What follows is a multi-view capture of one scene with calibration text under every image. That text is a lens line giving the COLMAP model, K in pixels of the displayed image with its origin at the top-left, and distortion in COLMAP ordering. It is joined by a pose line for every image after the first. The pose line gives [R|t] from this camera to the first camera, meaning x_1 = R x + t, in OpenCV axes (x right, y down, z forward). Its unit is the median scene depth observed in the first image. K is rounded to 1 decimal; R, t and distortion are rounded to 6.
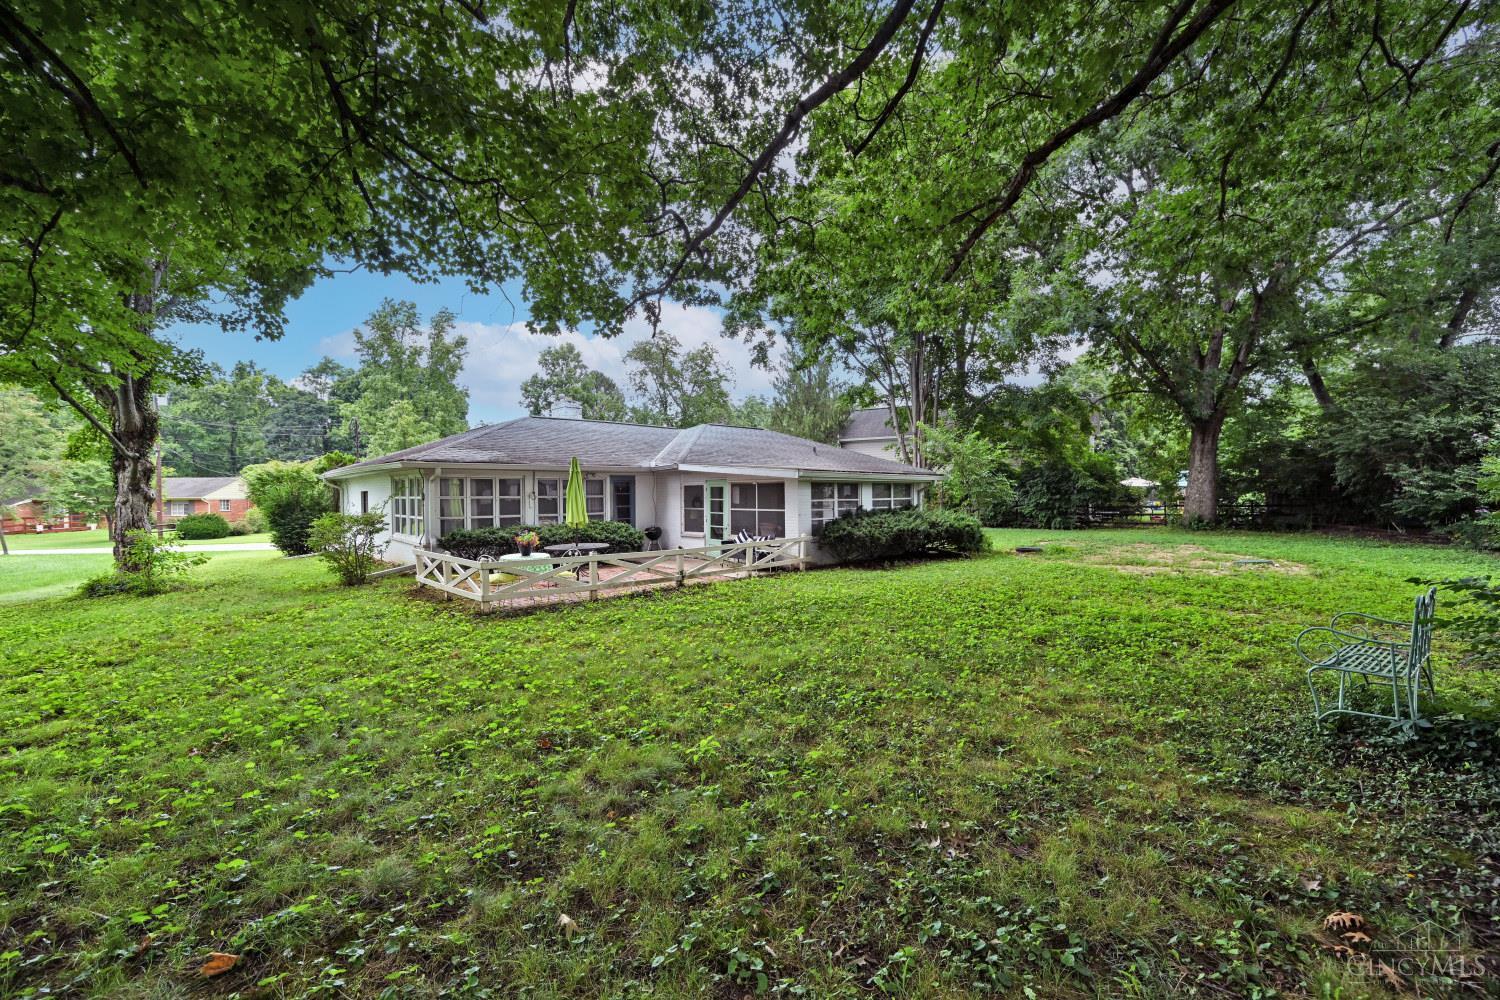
lens RADIAL K [[587.7, 0, 750.0], [0, 587.7, 500.0], [0, 0, 1]] dist [-0.000499, 0.000009]
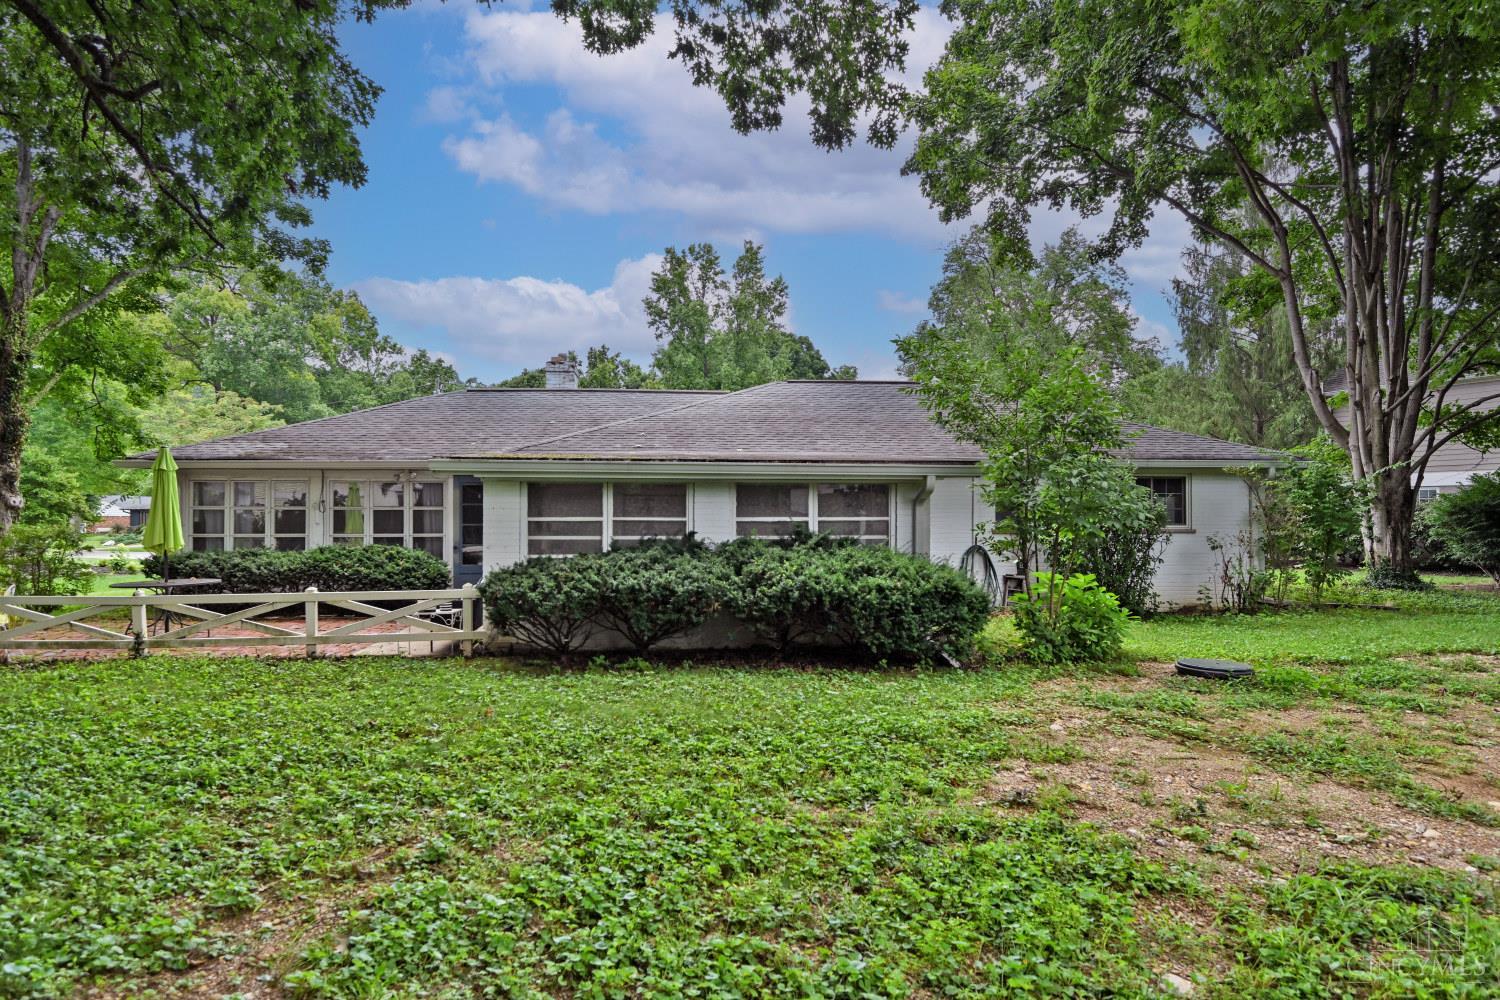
lens RADIAL K [[906.6, 0, 750.0], [0, 906.6, 500.0], [0, 0, 1]] dist [0.033644, -0.000021]
pose [[0.760806, 0.000120, -0.648979, 0.724073], [-0.004298, 0.999979, -0.004854, -0.012077], [0.648965, 0.006482, 0.760790, 0.500203]]
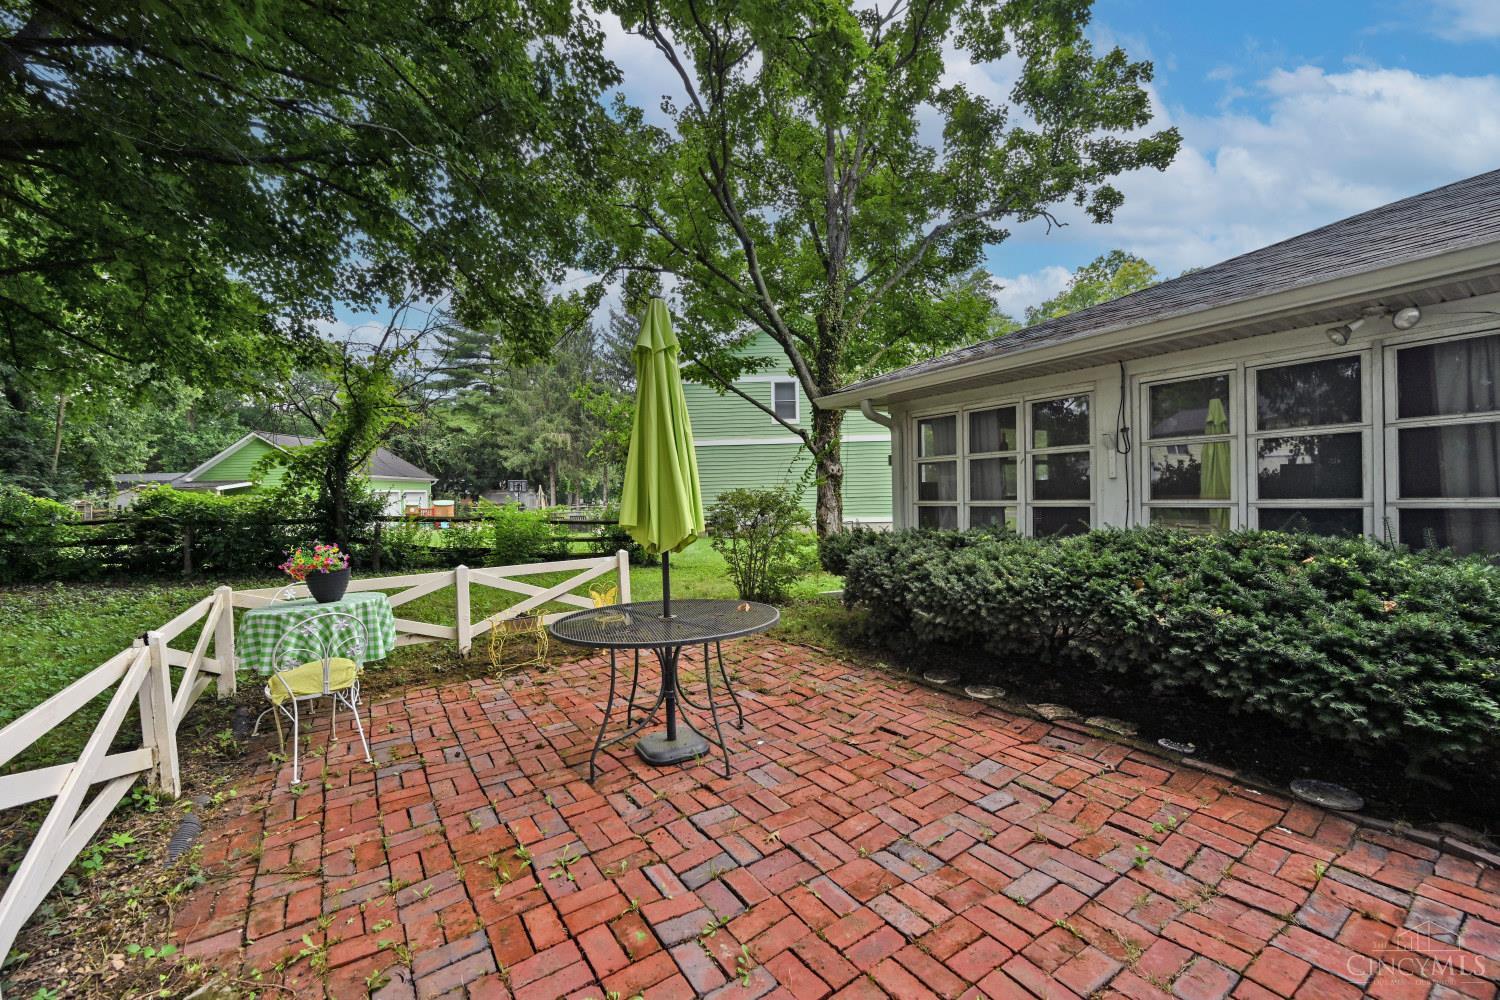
lens RADIAL K [[587.7, 0, 750.0], [0, 587.7, 500.0], [0, 0, 1]] dist [-0.000499, 0.000009]
pose [[-0.228160, 0.021212, -0.973392, 0.023552], [0.030629, 0.999424, 0.014600, 0.012962], [0.973142, -0.026483, -0.228679, 0.856067]]
